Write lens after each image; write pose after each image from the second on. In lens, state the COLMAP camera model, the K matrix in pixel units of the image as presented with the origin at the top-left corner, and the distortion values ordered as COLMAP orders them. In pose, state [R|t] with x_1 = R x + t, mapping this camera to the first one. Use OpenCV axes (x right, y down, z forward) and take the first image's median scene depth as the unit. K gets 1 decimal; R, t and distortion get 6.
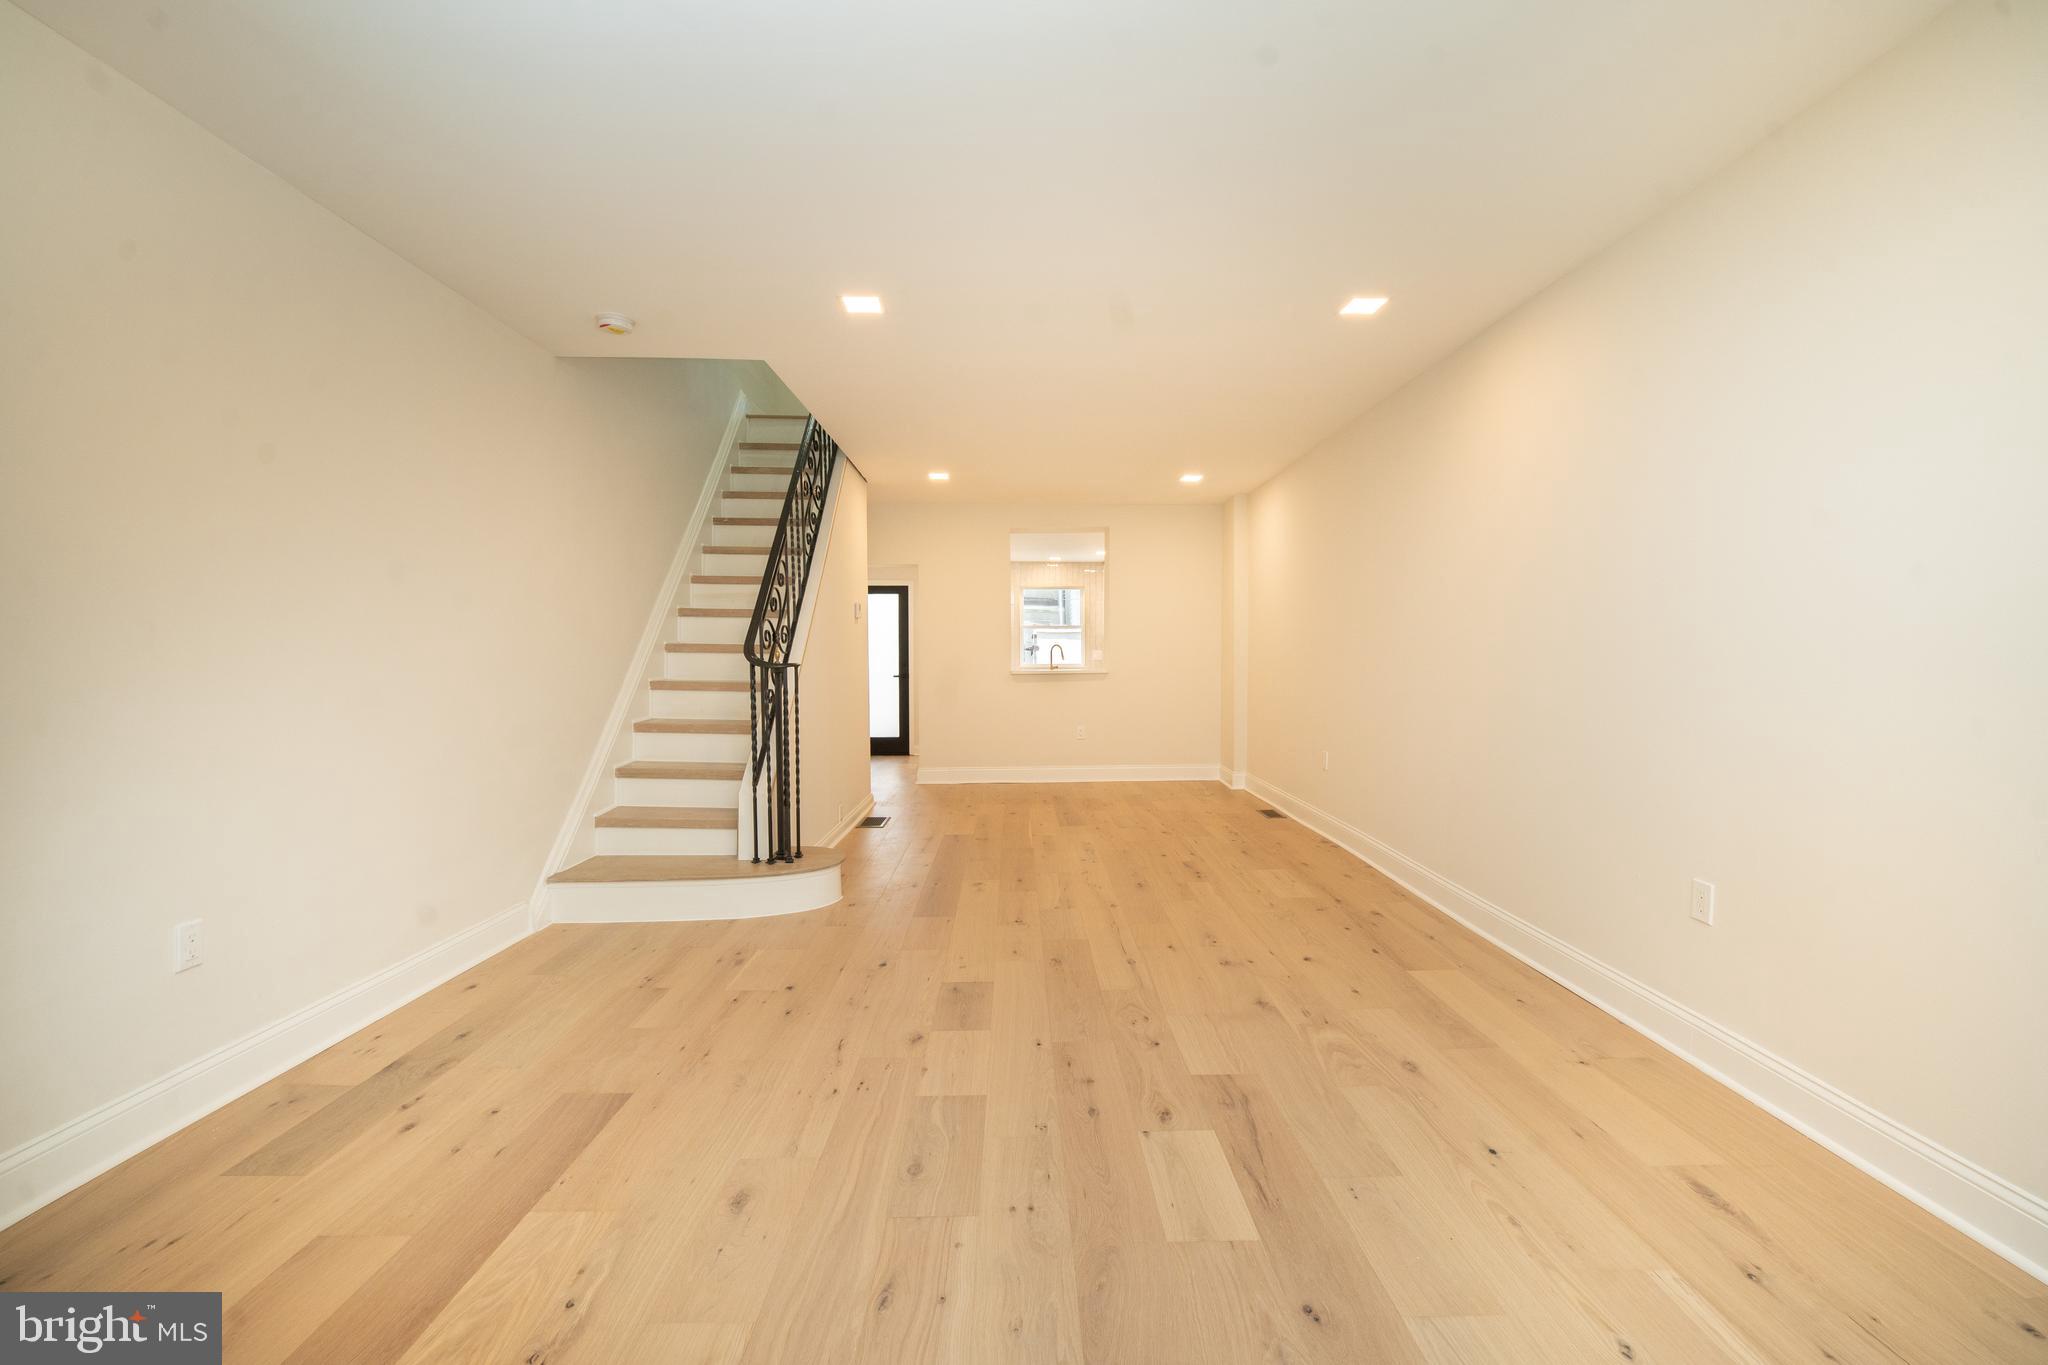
lens RADIAL K [[830.4, 0, 1046.5], [0, 830.4, 665.4], [0, 0, 1]] dist [-0.000153, -0.000440]
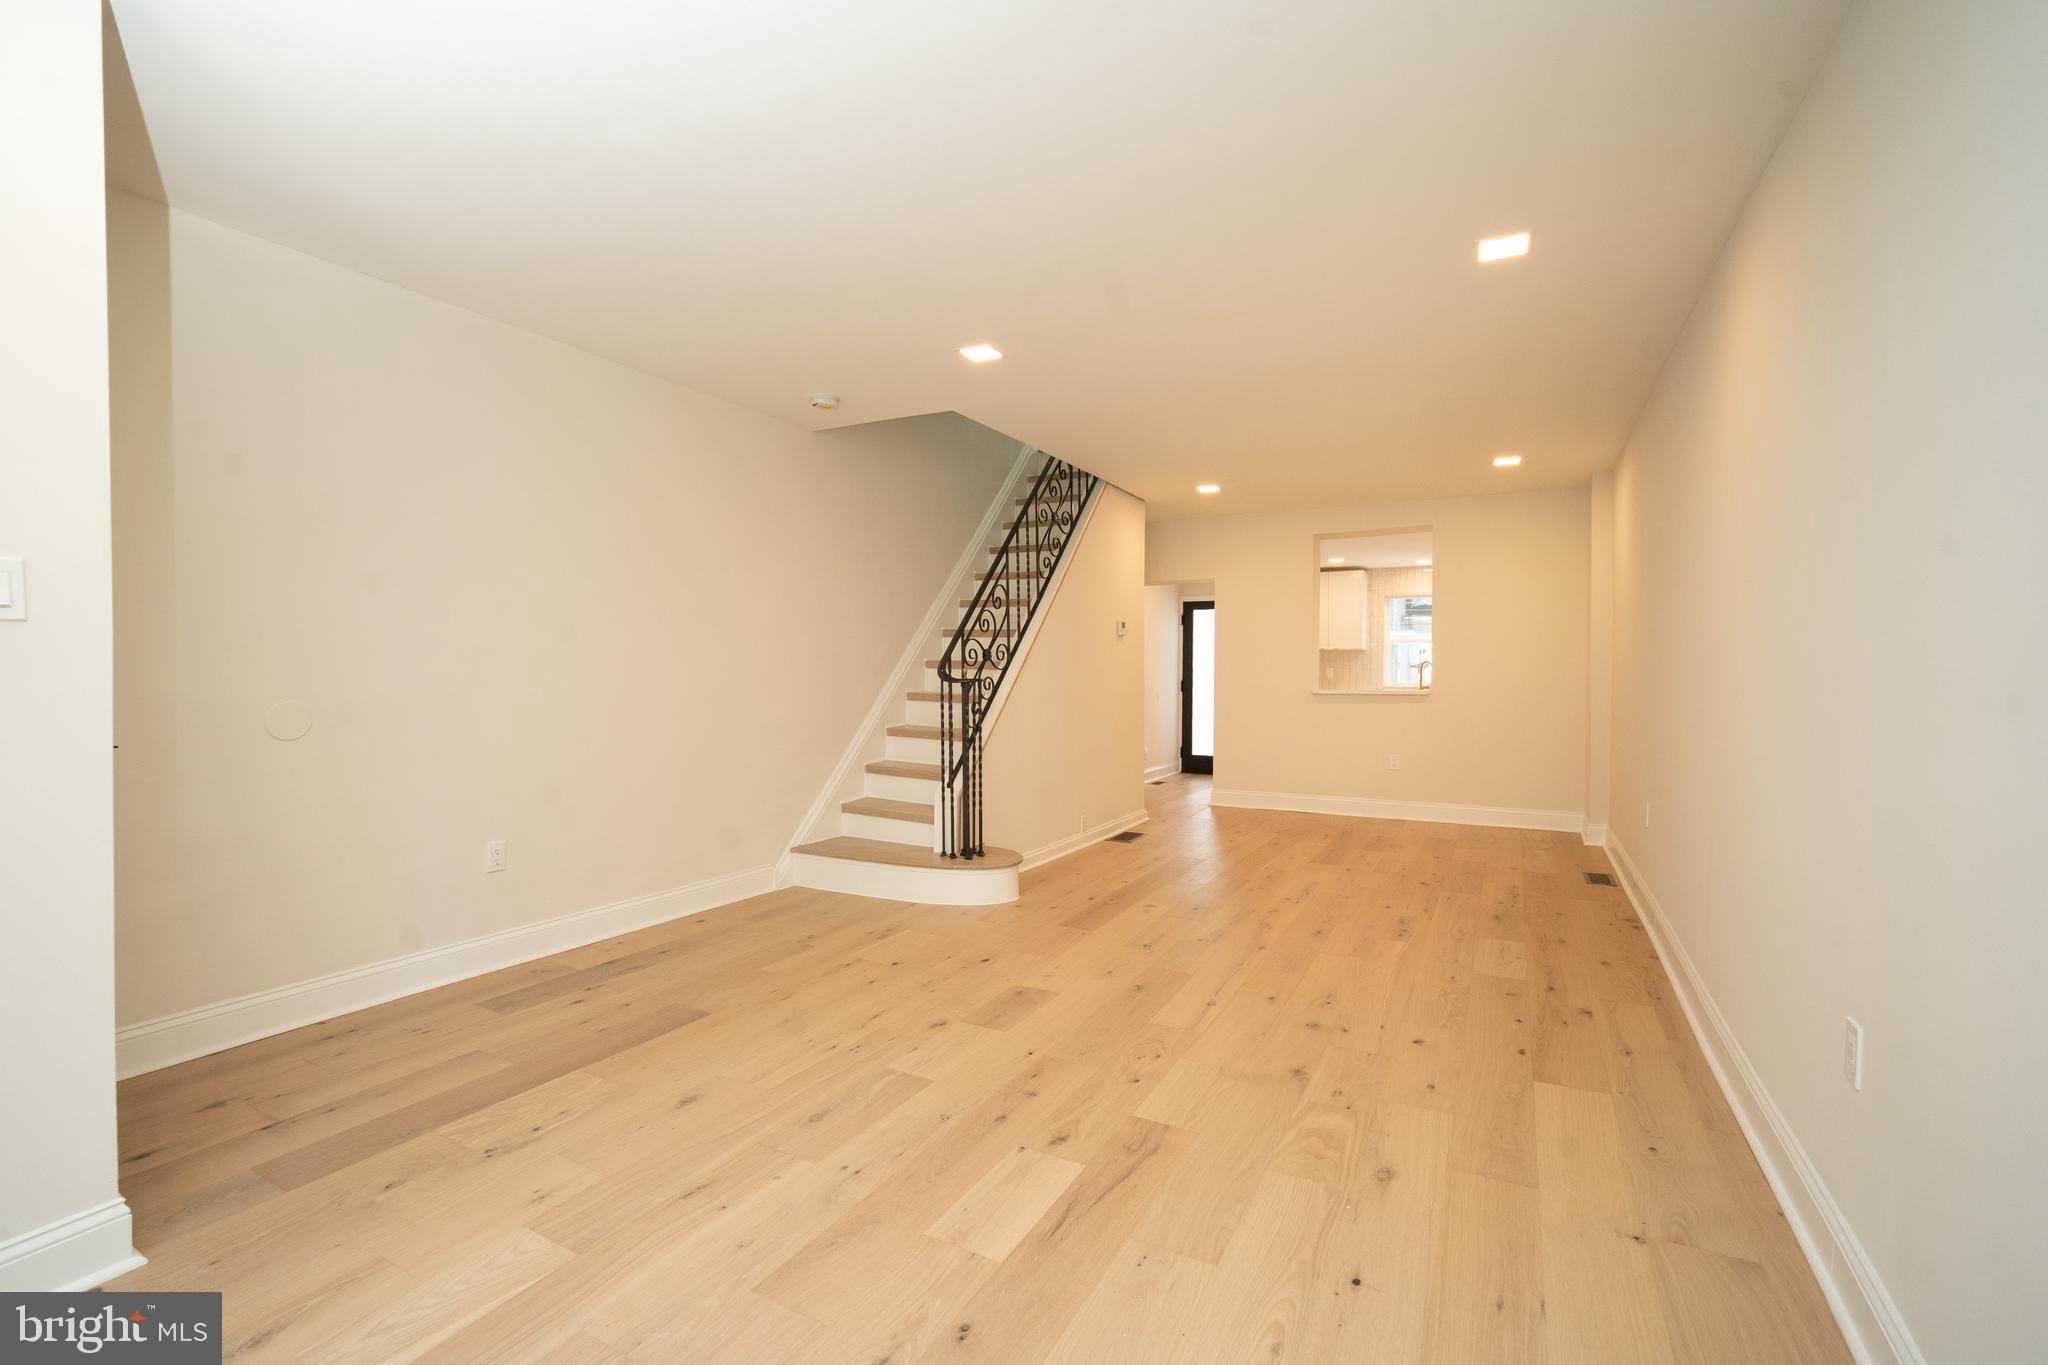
lens RADIAL K [[866.9, 0, 1061.3], [0, 866.9, 664.2], [0, 0, 1]] dist [0.009424, -0.007919]
pose [[0.874830, 0.005587, -0.484398, 0.419052], [-0.014586, 0.999784, -0.014811, -0.008461], [0.484211, 0.020023, 0.874722, 0.051790]]
